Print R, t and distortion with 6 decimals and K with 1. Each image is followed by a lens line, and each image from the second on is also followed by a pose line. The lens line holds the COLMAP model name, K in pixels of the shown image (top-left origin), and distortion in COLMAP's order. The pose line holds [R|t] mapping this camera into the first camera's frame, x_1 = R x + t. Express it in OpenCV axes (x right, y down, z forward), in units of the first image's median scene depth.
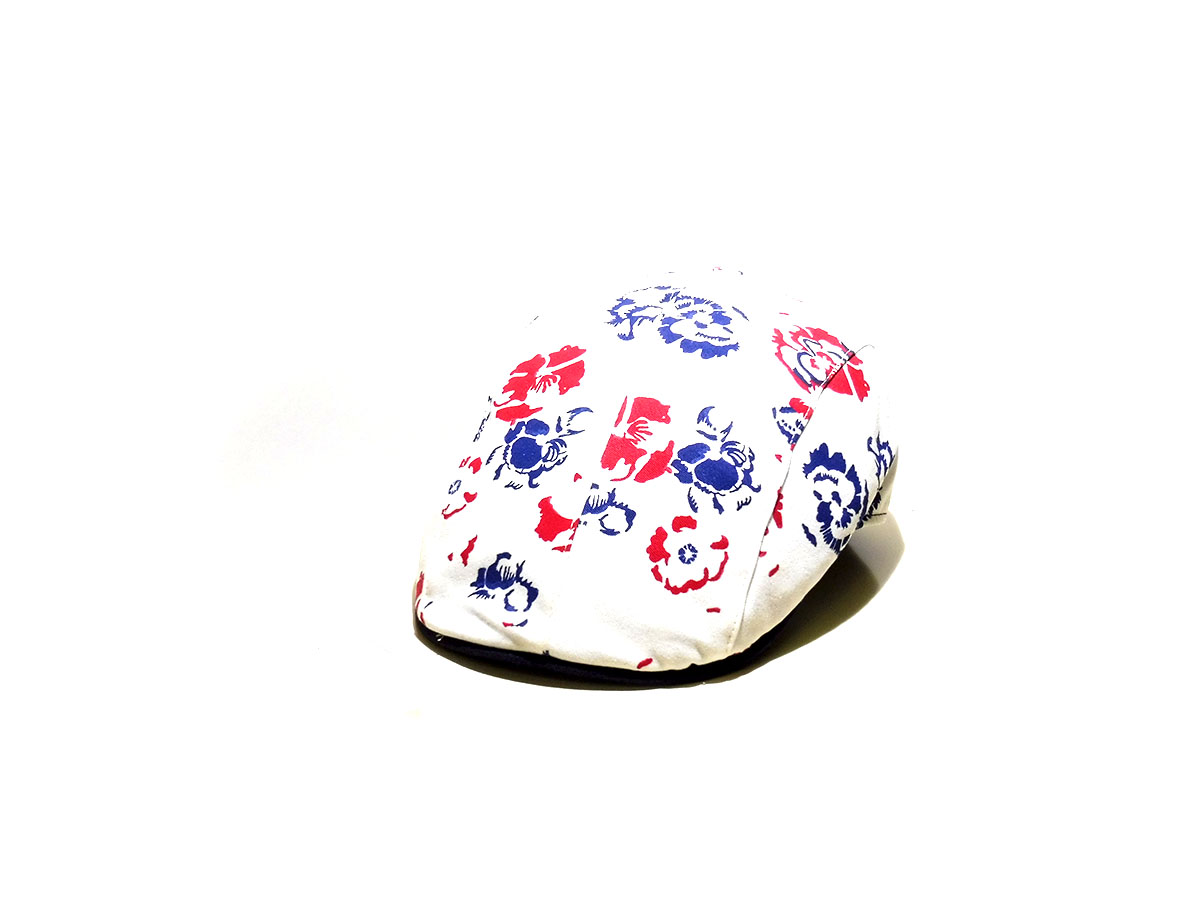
lens RADIAL K [[2064.1, 0, 598.6], [0, 2064.1, 449.1], [0, 0, 1]] dist [0.247763, 0.000000]
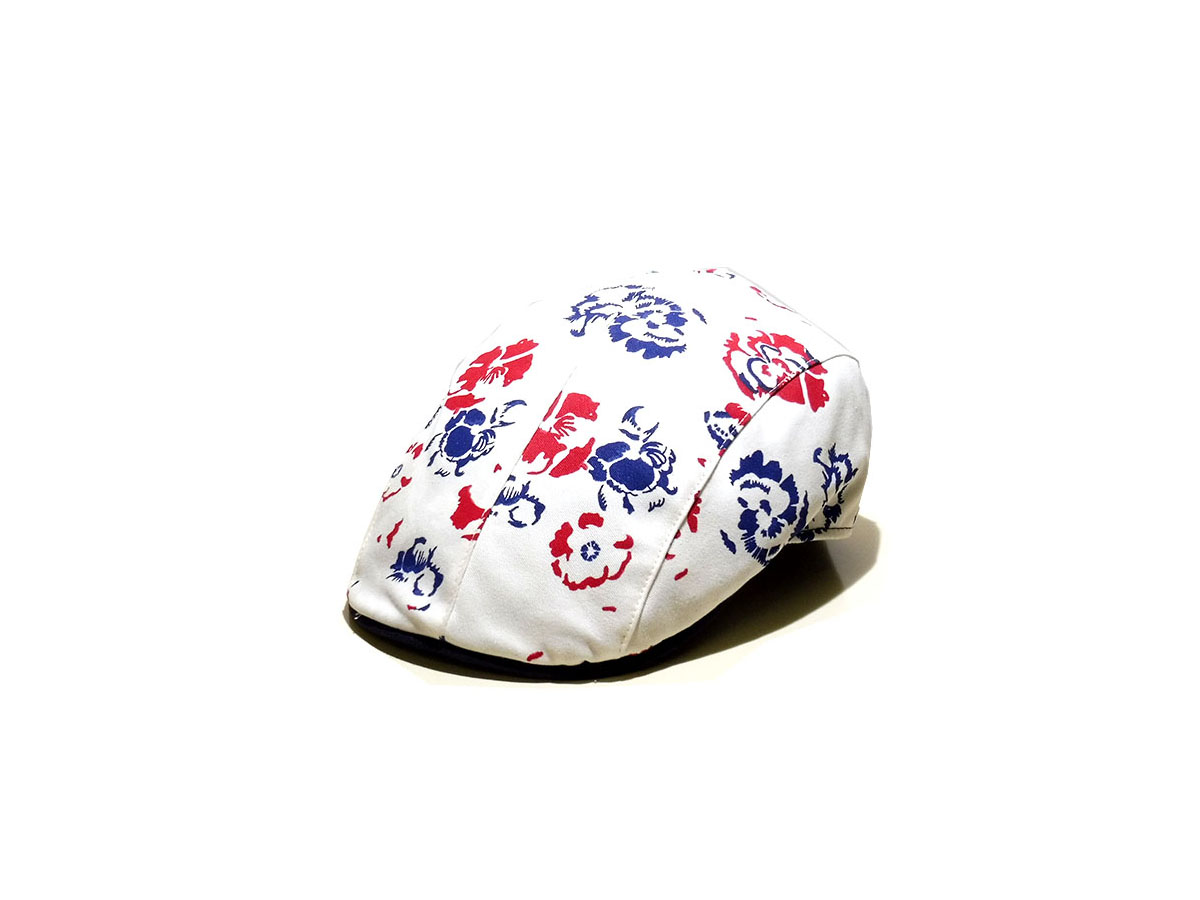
lens RADIAL K [[2064.1, 0, 559.2], [0, 2064.1, 447.7], [0, 0, 1]] dist [0.247763, 0.000000]
pose [[0.978328, 0.061609, -0.197682, 0.216080], [-0.062417, 0.998048, 0.002146, -0.000367], [0.197428, 0.010239, 0.980264, 0.015743]]
